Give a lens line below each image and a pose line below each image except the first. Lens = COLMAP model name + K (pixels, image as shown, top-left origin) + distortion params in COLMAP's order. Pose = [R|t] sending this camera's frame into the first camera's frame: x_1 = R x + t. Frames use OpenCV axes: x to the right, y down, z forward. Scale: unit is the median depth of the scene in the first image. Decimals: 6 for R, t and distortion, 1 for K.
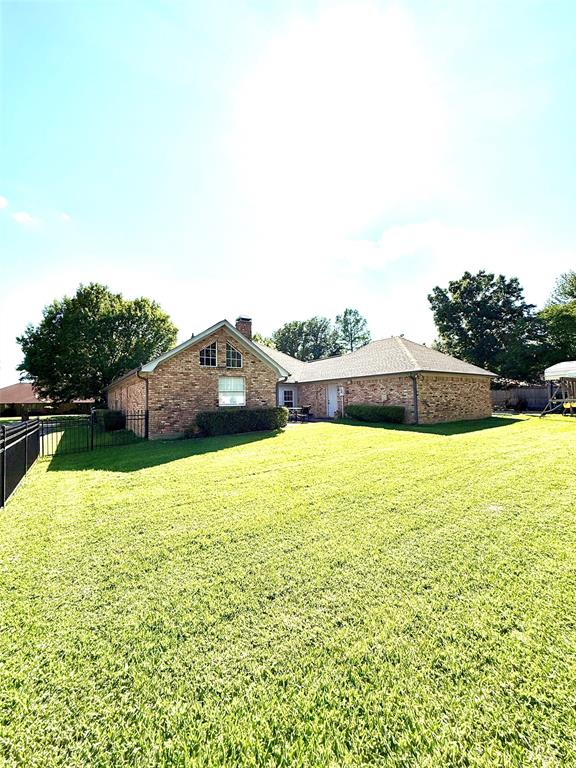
lens RADIAL K [[306.3, 0, 288.0], [0, 306.3, 384.0], [0, 0, 1]] dist [-0.000563, 0.000409]
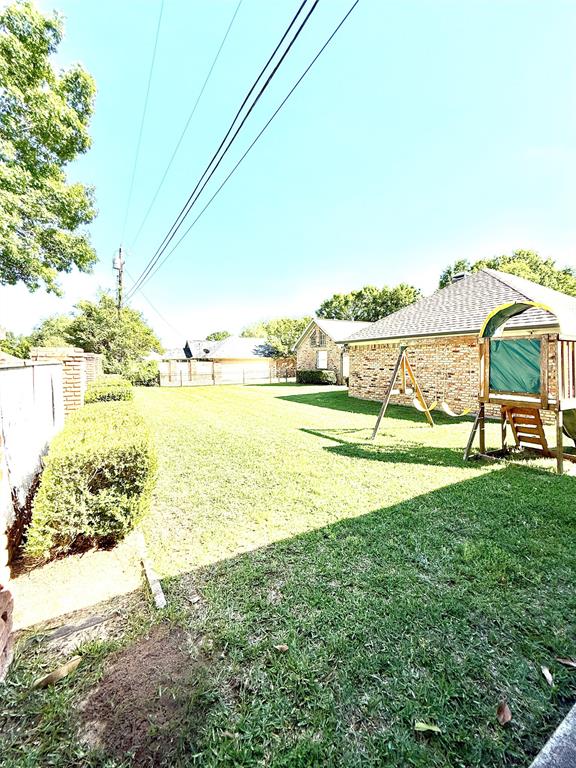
lens RADIAL K [[306.3, 0, 288.0], [0, 306.3, 384.0], [0, 0, 1]] dist [-0.000563, 0.000409]
pose [[-0.069480, 0.098290, -0.992729, 4.868337], [0.062037, 0.993634, 0.094038, -0.038876], [0.995653, -0.055052, -0.075135, 3.057206]]
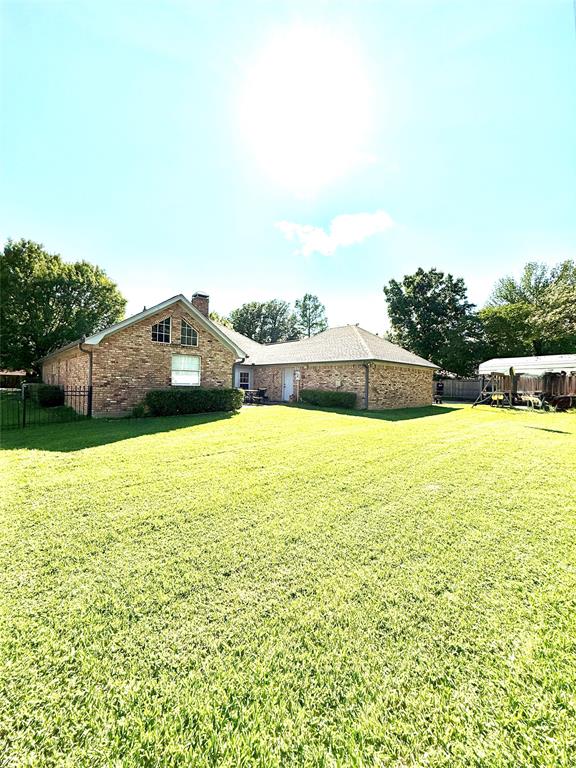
lens RADIAL K [[306.3, 0, 288.0], [0, 306.3, 384.0], [0, 0, 1]] dist [-0.000563, 0.000409]
pose [[0.988419, 0.042578, 0.145656, -0.016160], [-0.050575, 0.997384, 0.051643, 0.003191], [-0.143076, -0.058411, 0.987986, 0.003303]]
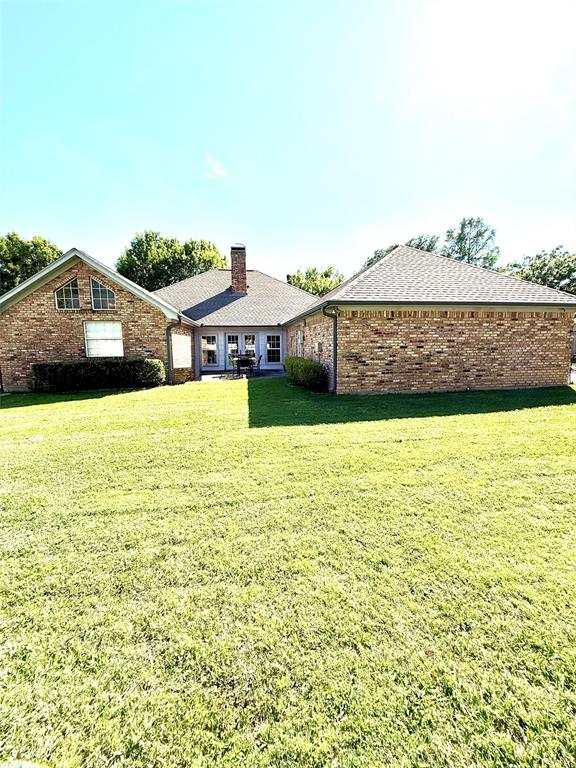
lens RADIAL K [[306.3, 0, 288.0], [0, 306.3, 384.0], [0, 0, 1]] dist [-0.000563, 0.000409]
pose [[0.899872, 0.063813, -0.431460, 2.077256], [0.017585, 0.983126, 0.182081, 0.004890], [0.435799, -0.171437, 0.883566, 1.502814]]
